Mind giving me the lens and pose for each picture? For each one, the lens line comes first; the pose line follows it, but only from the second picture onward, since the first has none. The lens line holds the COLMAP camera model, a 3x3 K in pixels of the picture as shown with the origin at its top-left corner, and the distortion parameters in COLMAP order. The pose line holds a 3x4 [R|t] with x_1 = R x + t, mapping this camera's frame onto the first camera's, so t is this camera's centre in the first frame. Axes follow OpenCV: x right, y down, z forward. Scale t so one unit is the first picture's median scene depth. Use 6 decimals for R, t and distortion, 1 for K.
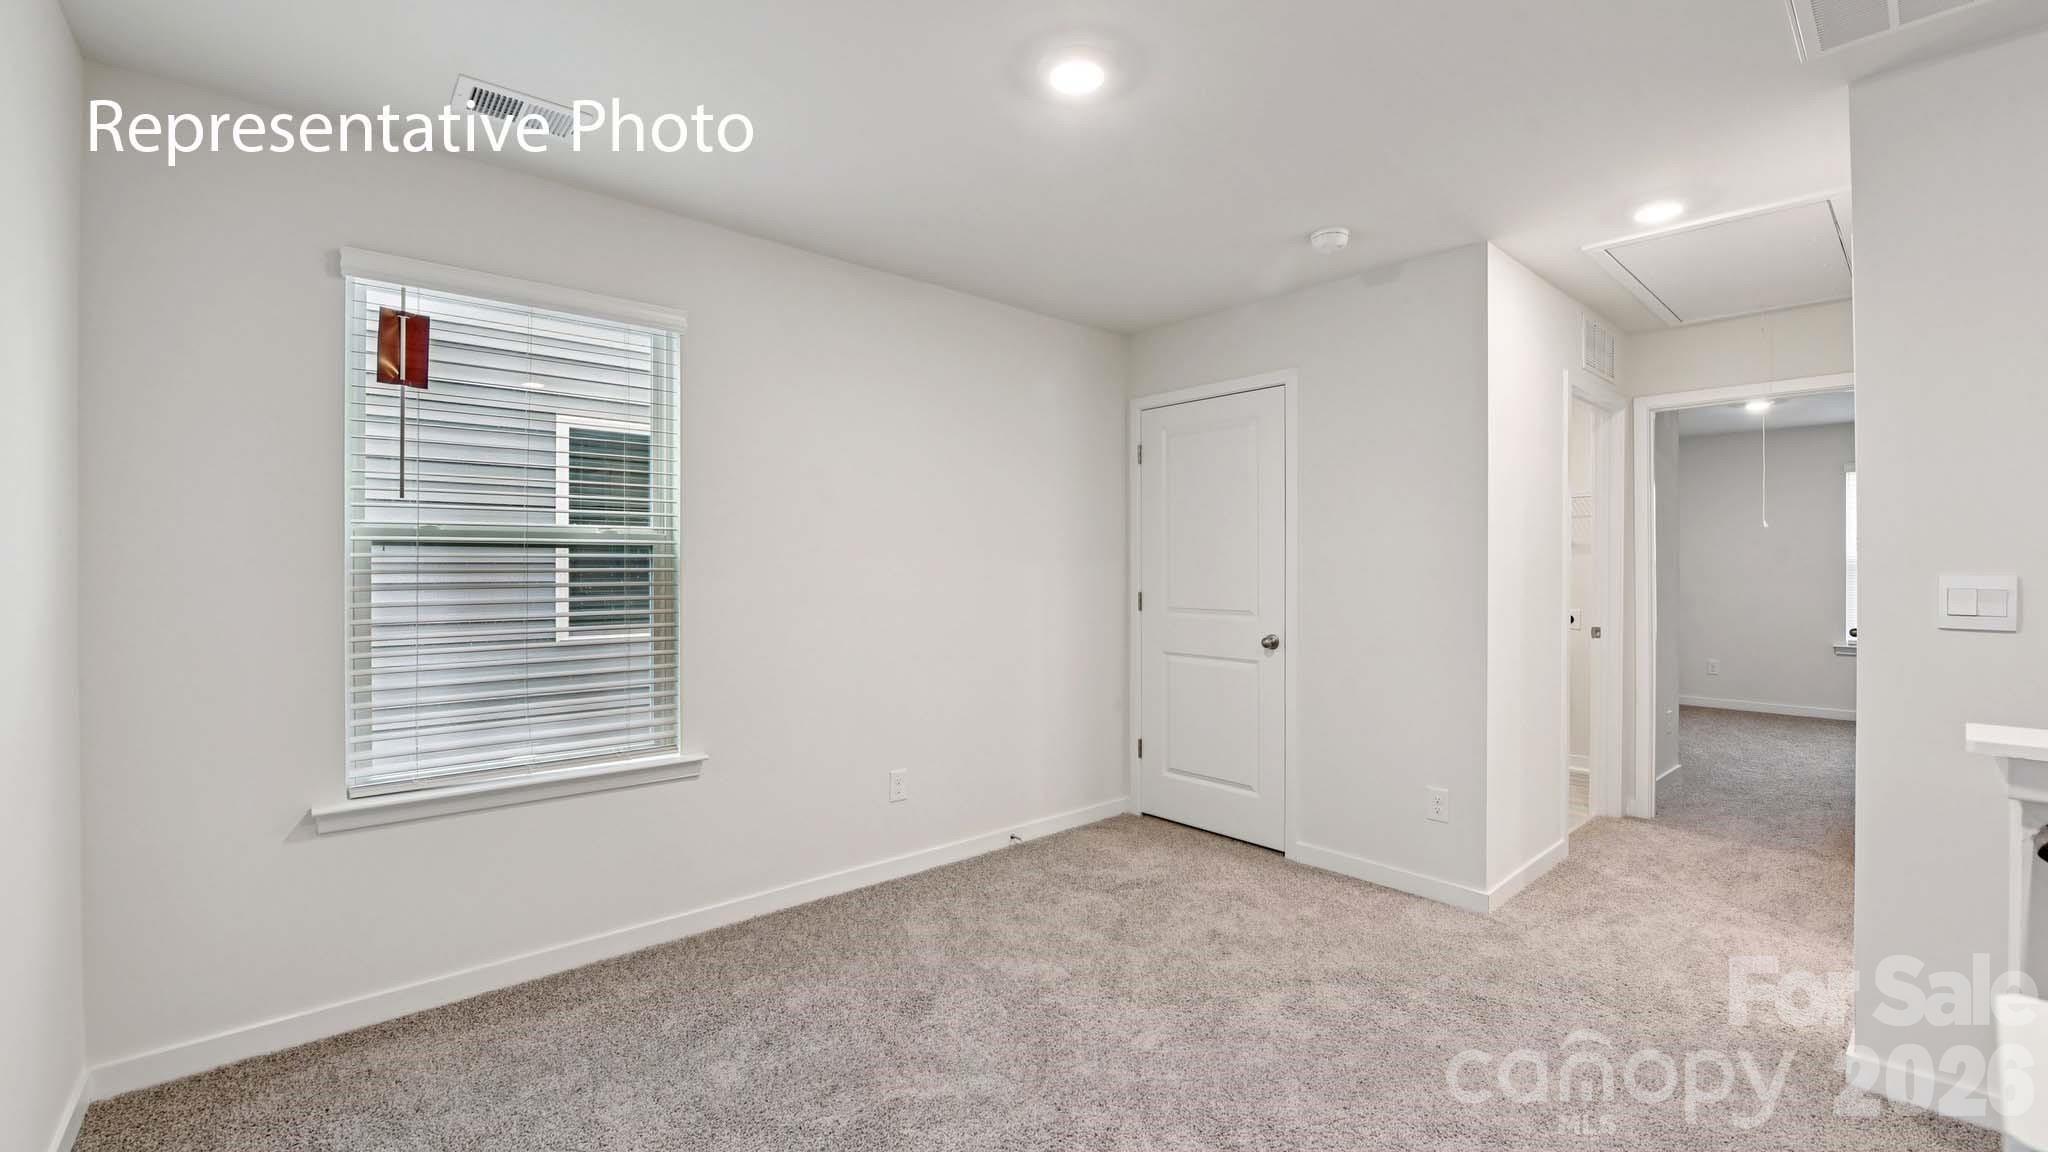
lens RADIAL K [[856.0, 0, 1021.1], [0, 856.0, 572.7], [0, 0, 1]] dist [-0.002417, -0.000151]
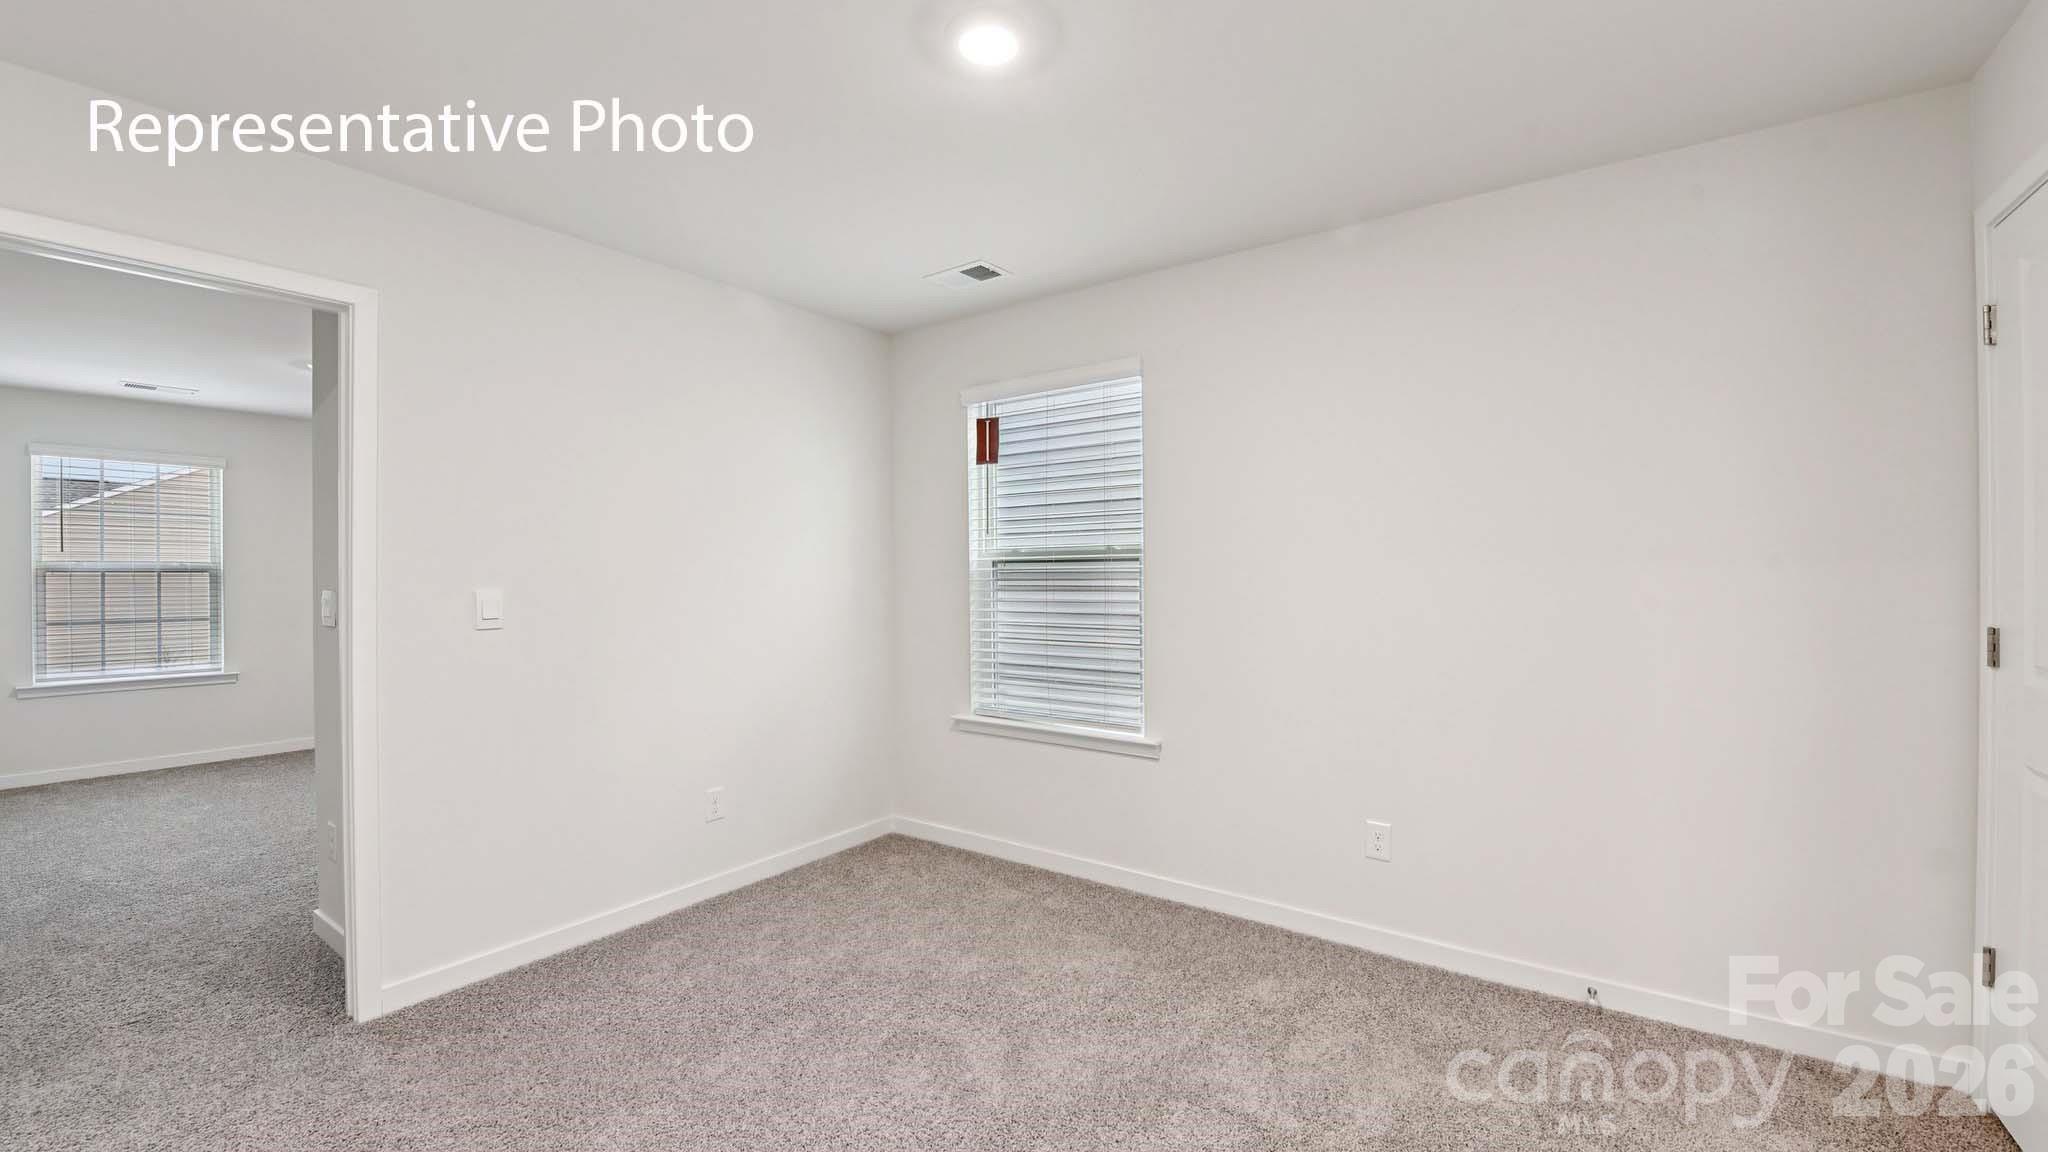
lens RADIAL K [[830.1, 0, 1029.0], [0, 830.1, 579.5], [0, 0, 1]] dist [-0.002117, -0.000818]
pose [[0.222843, 0.002241, -0.974852, 0.649657], [-0.002696, 0.999995, 0.001683, -0.002338], [0.974851, 0.002253, 0.222848, 0.578258]]
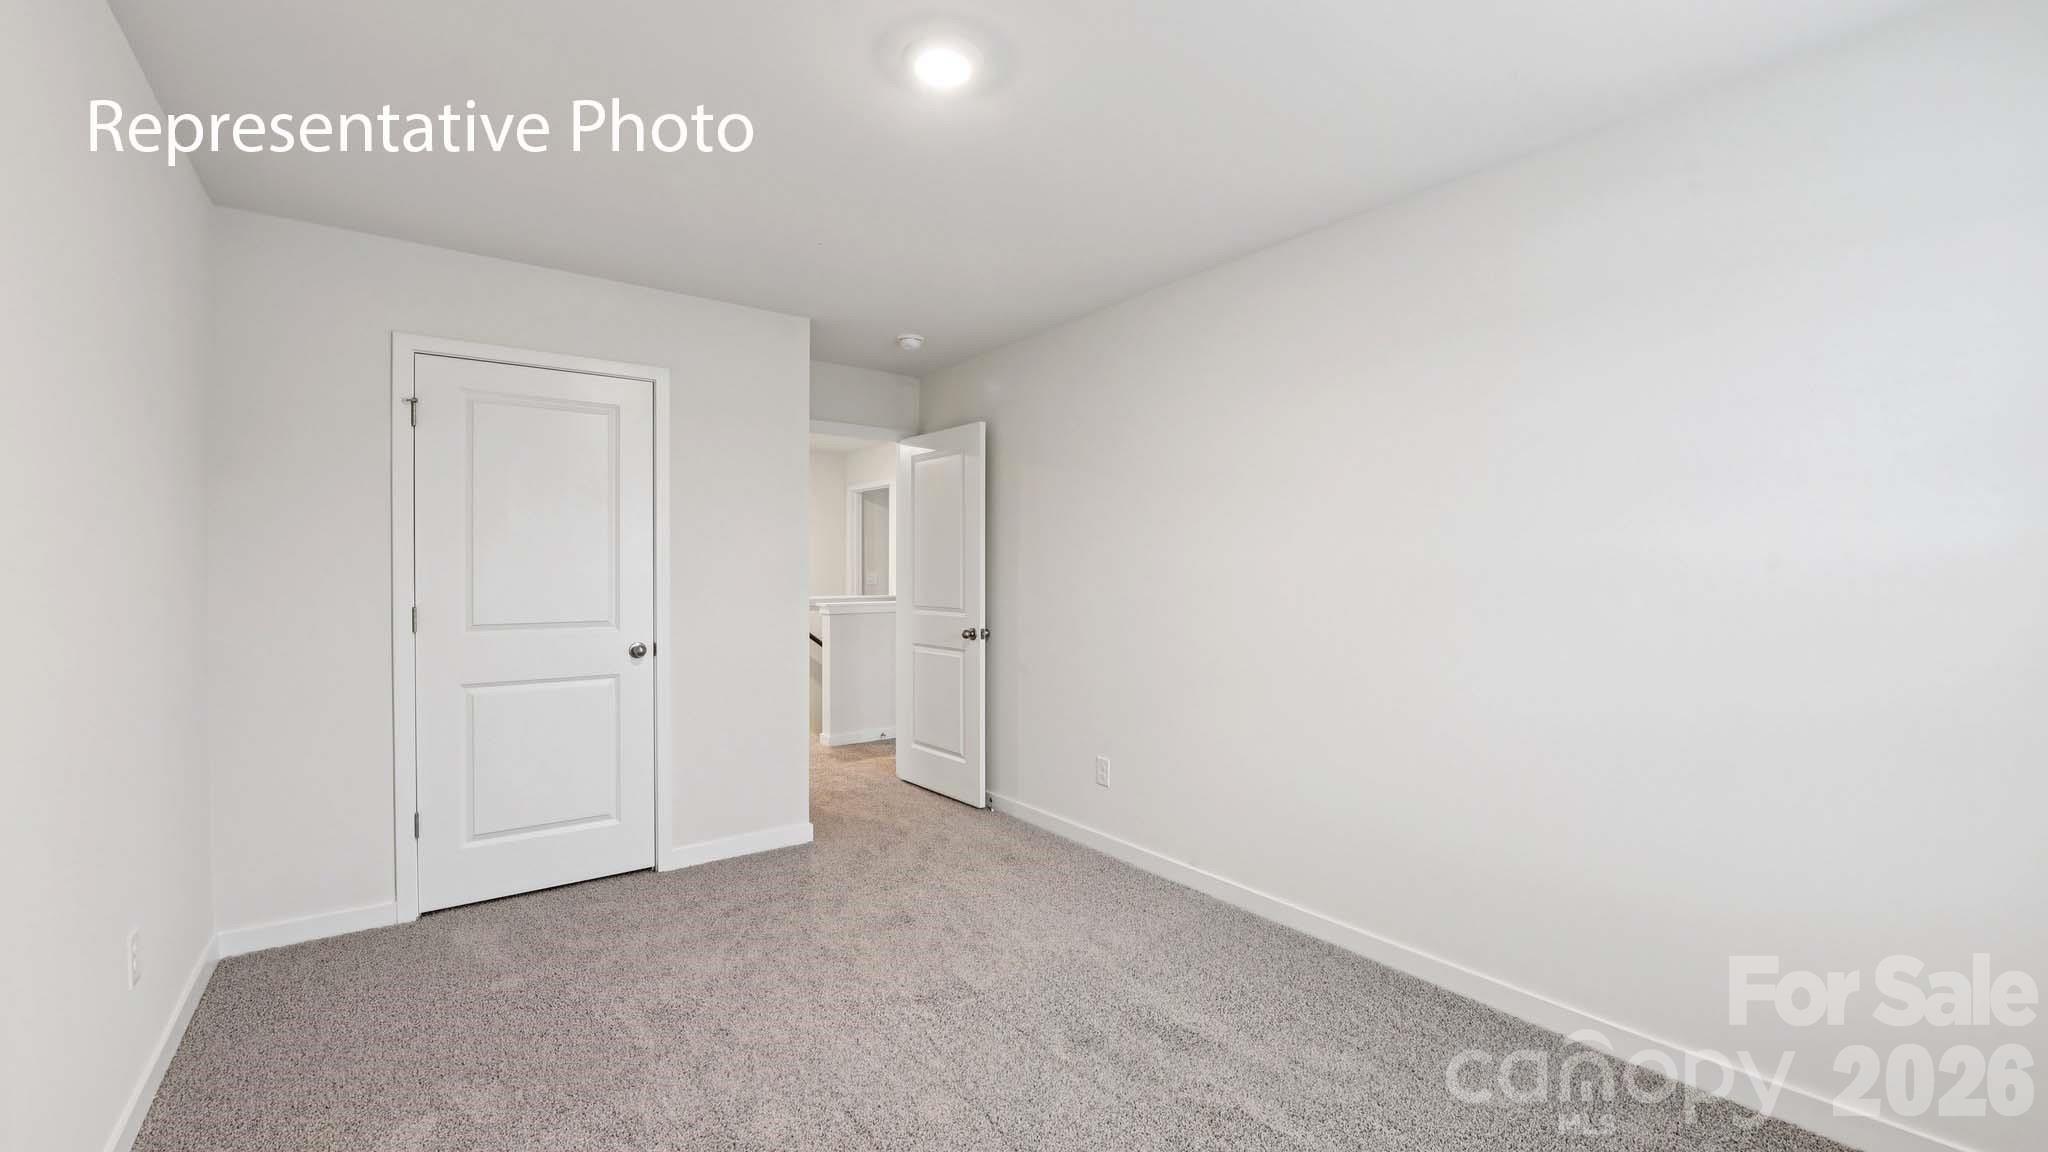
lens RADIAL K [[830.1, 0, 1020.3], [0, 830.1, 574.2], [0, 0, 1]] dist [-0.002117, -0.000818]
pose [[0.091591, -0.007151, 0.995771, -0.733434], [0.001754, 0.999974, 0.007020, -0.011427], [-0.995795, 0.001104, 0.091601, 0.638080]]
